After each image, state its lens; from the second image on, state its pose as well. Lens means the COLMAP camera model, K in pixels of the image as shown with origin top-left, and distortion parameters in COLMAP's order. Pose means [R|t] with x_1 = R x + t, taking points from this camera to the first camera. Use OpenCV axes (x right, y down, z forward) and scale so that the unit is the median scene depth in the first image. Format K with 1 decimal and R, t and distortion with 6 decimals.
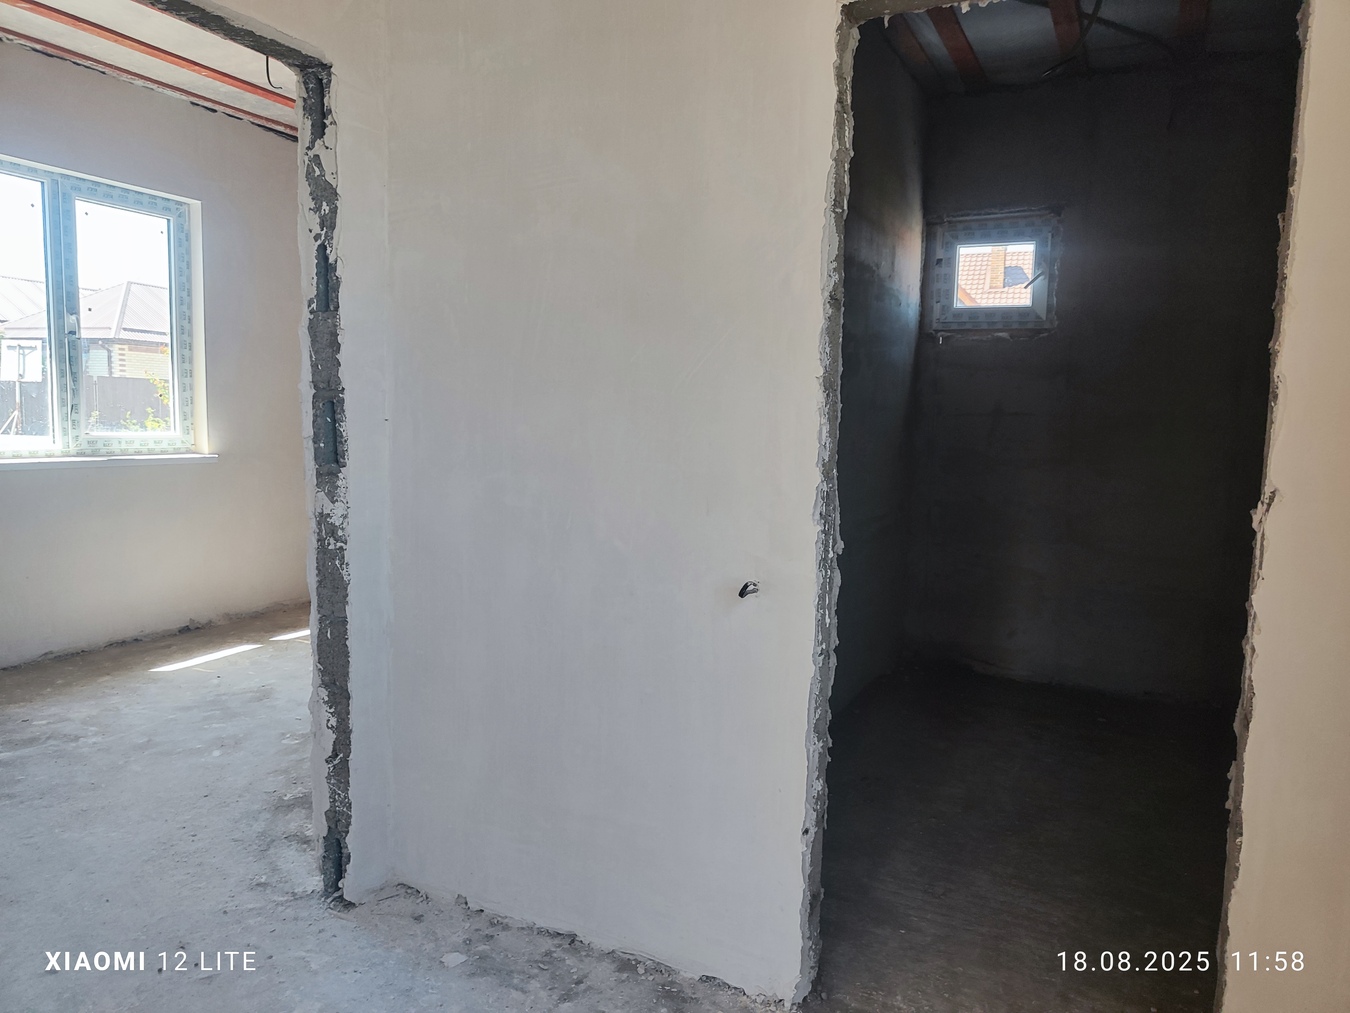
lens RADIAL K [[916.1, 0, 680.9], [0, 916.1, 510.4], [0, 0, 1]] dist [0.009516, -0.011172]
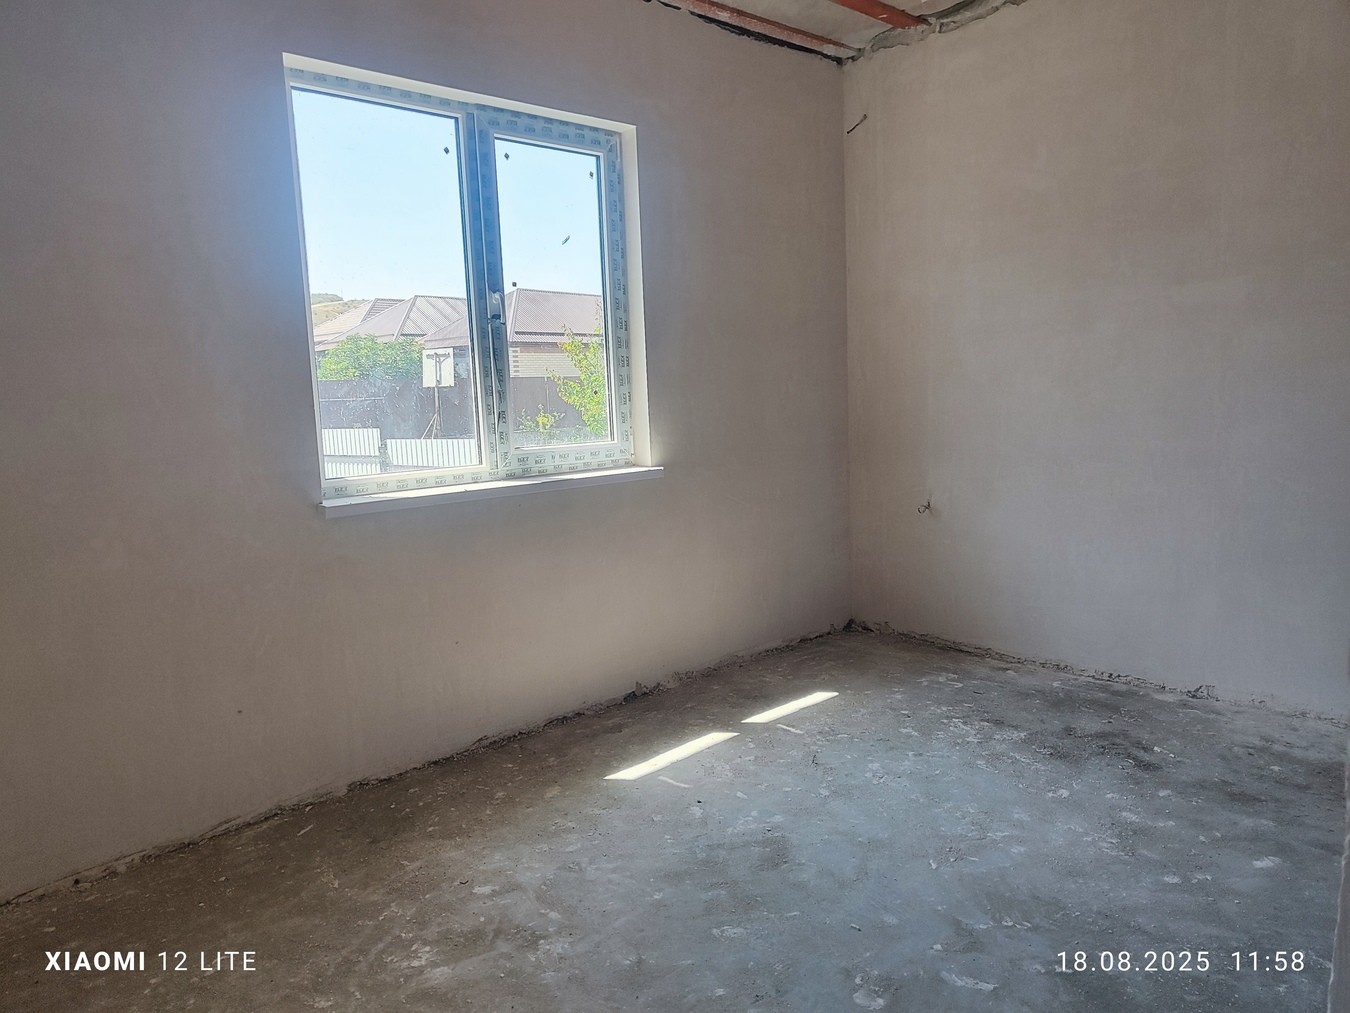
lens RADIAL K [[916.1, 0, 674.0], [0, 916.1, 512.6], [0, 0, 1]] dist [0.009516, -0.011172]
pose [[0.930271, -0.015392, -0.366549, -0.250210], [0.026348, 0.999343, 0.024903, -0.046593], [0.365925, -0.032825, 0.930065, 0.342930]]
